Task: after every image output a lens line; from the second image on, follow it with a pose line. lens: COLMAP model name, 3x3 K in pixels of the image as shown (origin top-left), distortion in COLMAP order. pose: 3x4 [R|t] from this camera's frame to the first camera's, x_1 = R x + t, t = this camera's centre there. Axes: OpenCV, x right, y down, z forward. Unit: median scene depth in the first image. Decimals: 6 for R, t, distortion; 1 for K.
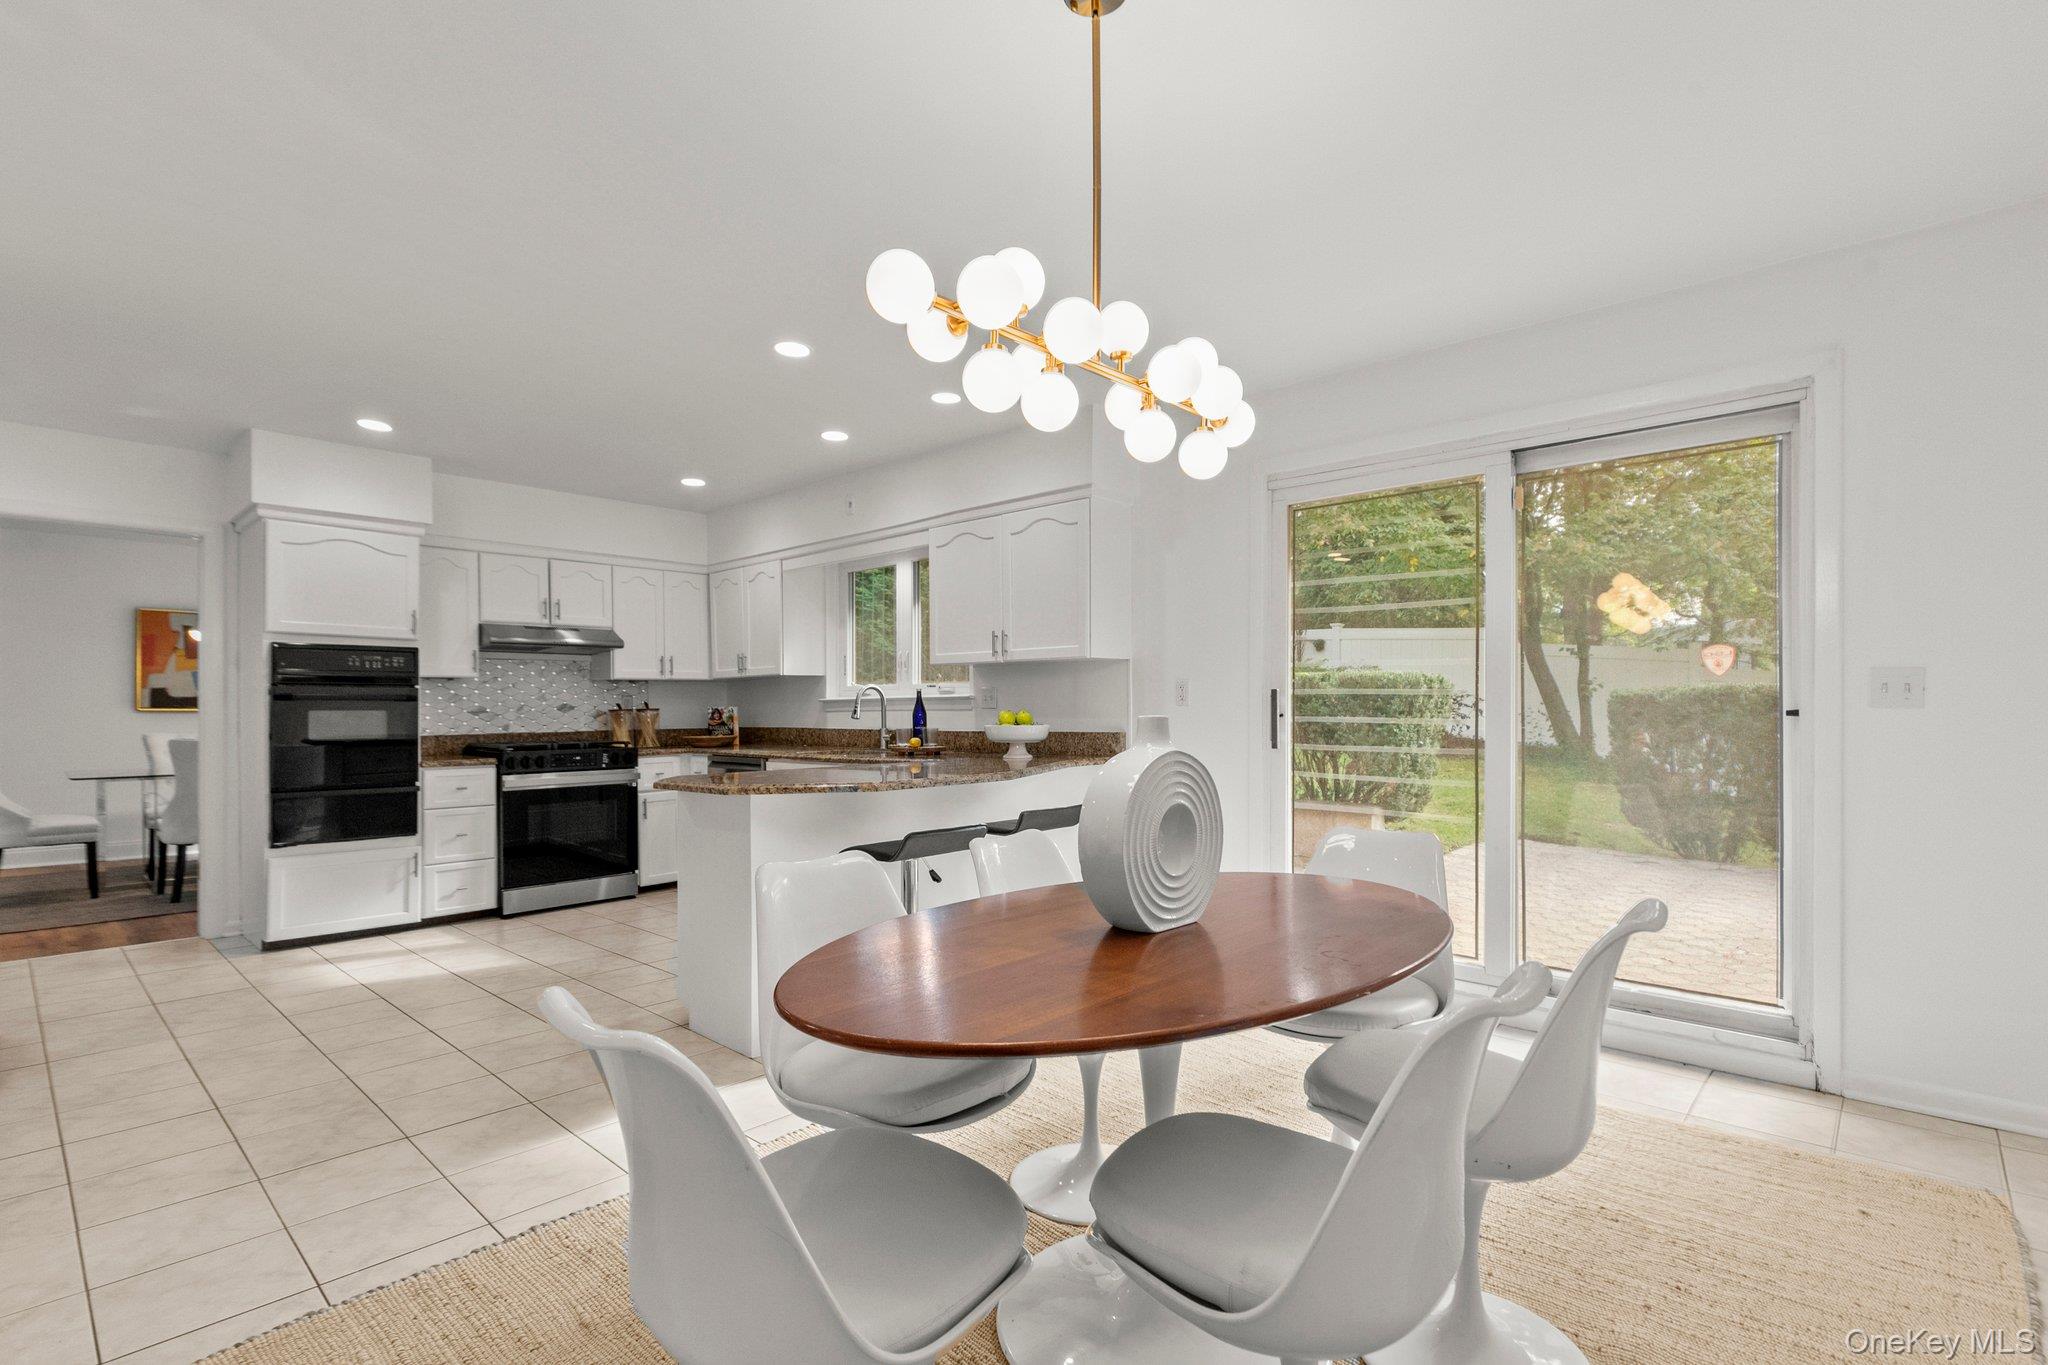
lens RADIAL K [[954.6, 0, 1015.0], [0, 954.6, 720.2], [0, 0, 1]] dist [0.008066, -0.000317]
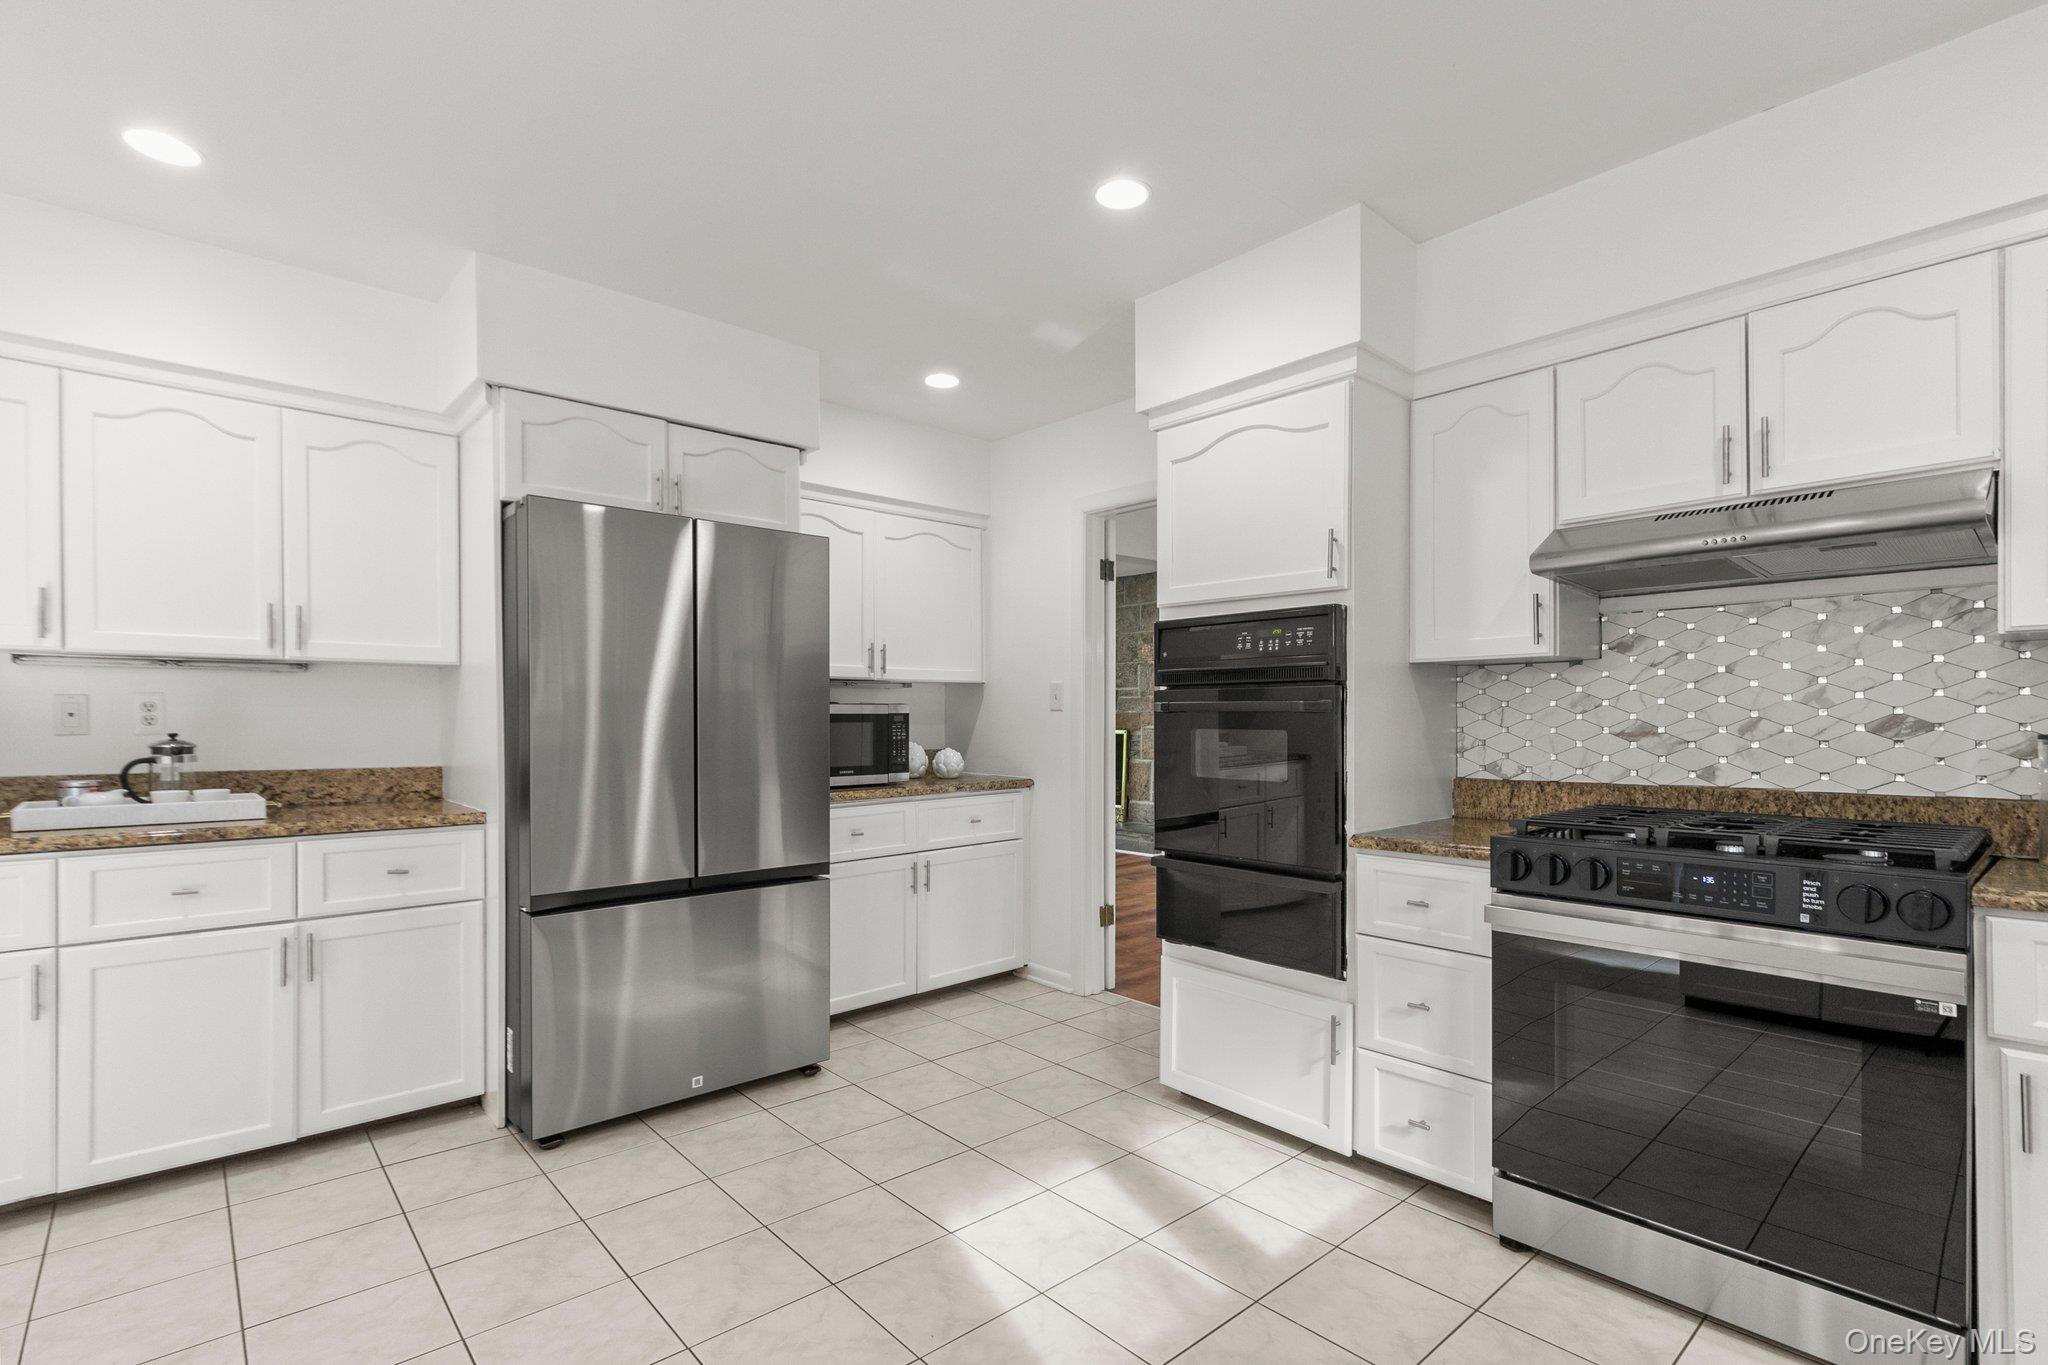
lens RADIAL K [[954.6, 0, 1015.0], [0, 954.6, 720.2], [0, 0, 1]] dist [0.008066, -0.000317]
pose [[-0.093413, 0.007423, -0.995600, -0.103331], [-0.009422, 0.999921, 0.008340, -0.016291], [0.995583, 0.010159, -0.093336, 0.789783]]
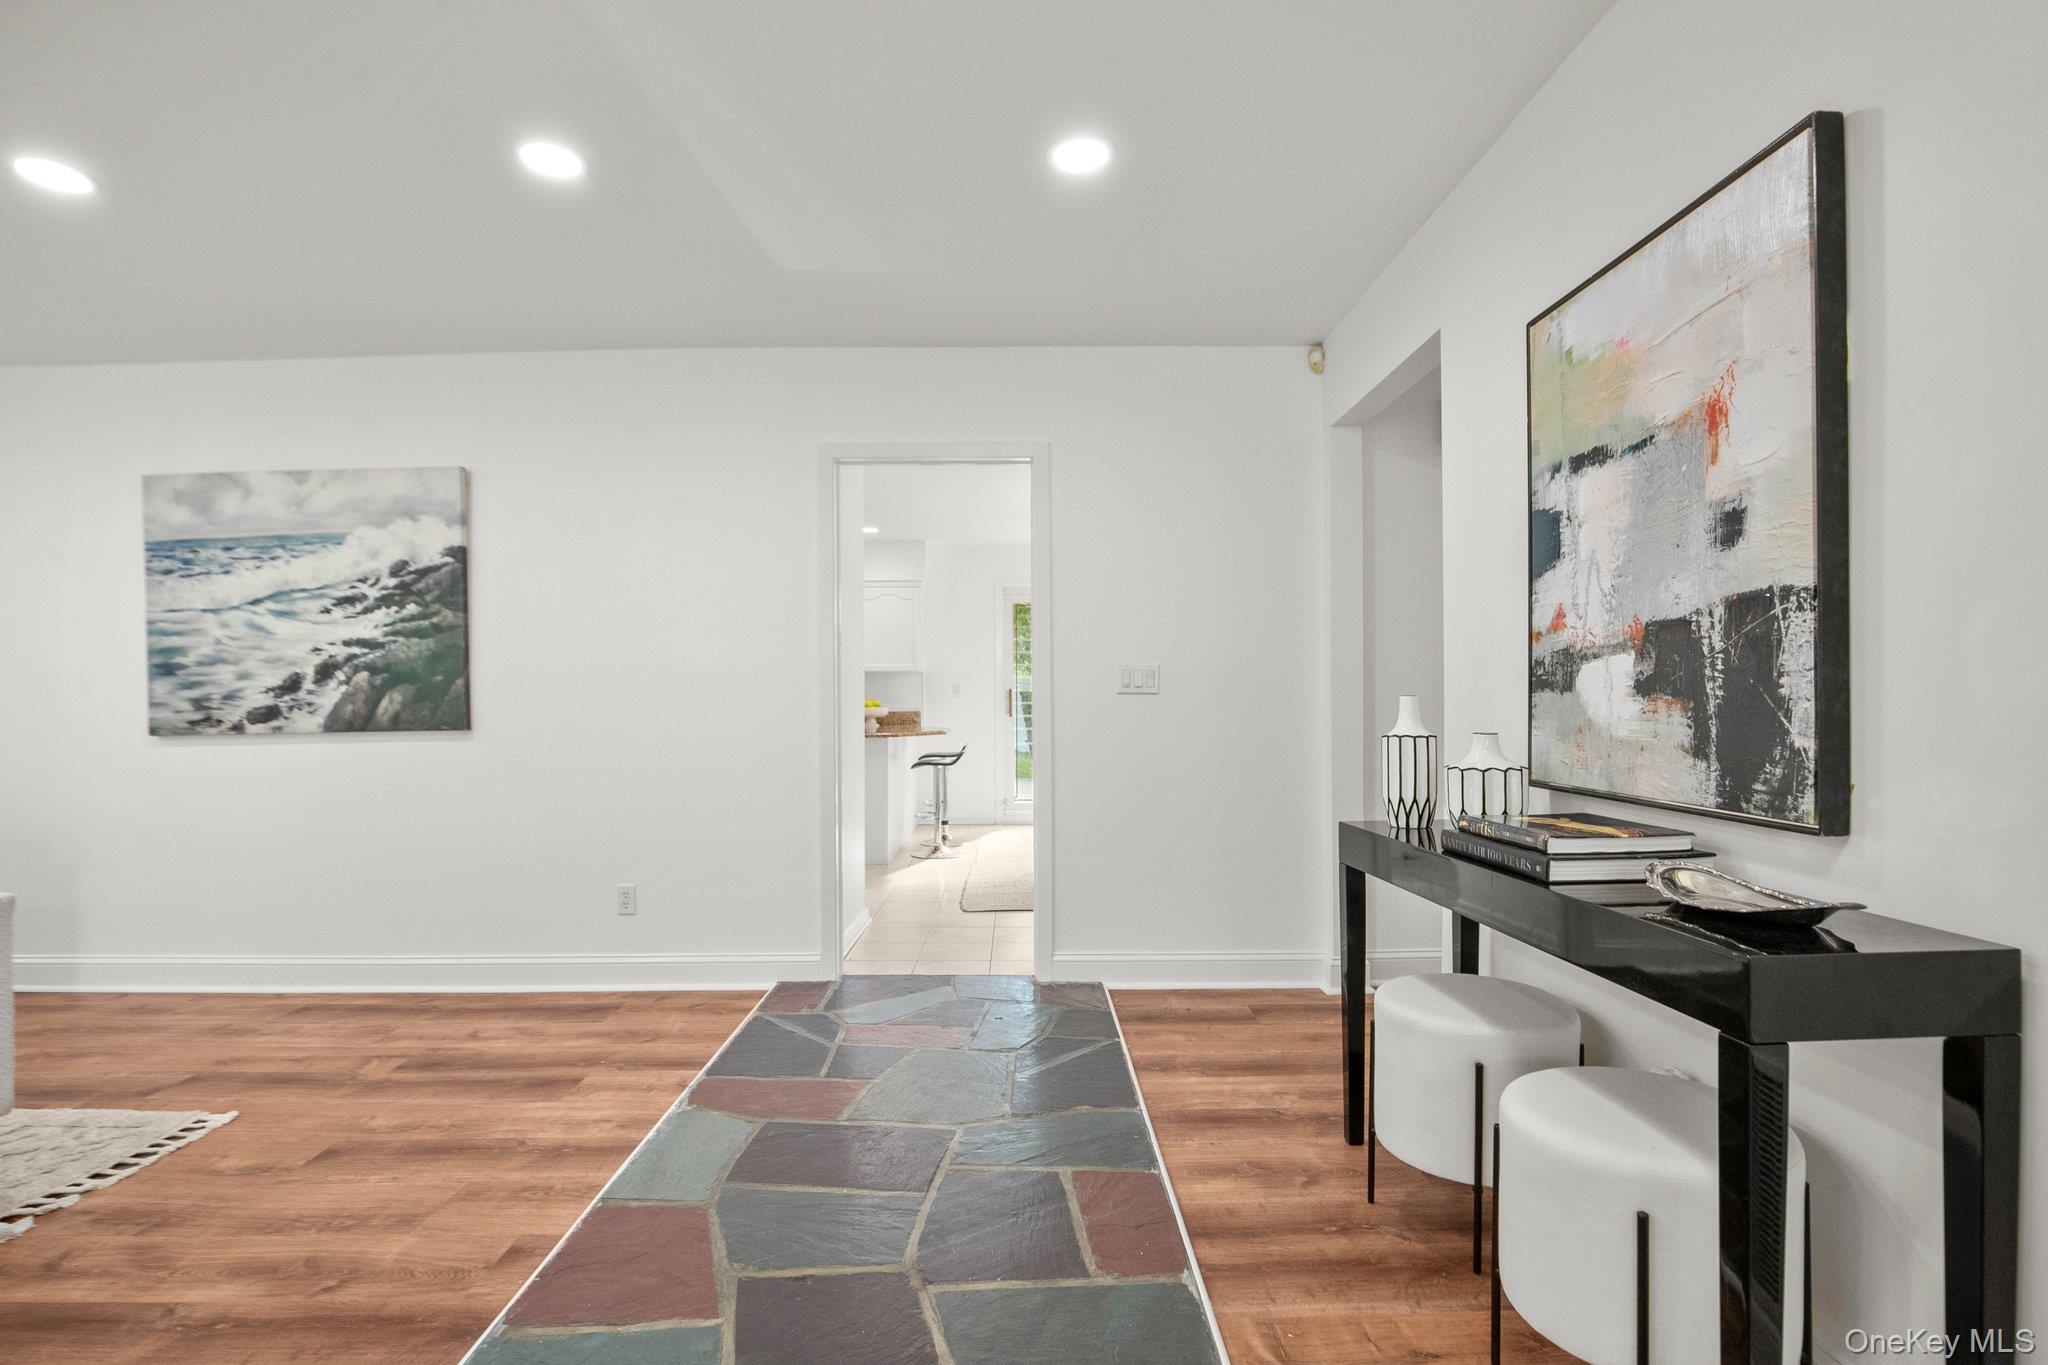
lens RADIAL K [[955.6, 0, 1010.9], [0, 955.6, 701.9], [0, 0, 1]] dist [-0.023061, 0.000364]
pose [[0.733771, -0.001796, 0.679394, -0.848192], [0.016353, 0.999753, -0.015019, 0.020883], [-0.679200, 0.022131, 0.733620, -0.408478]]
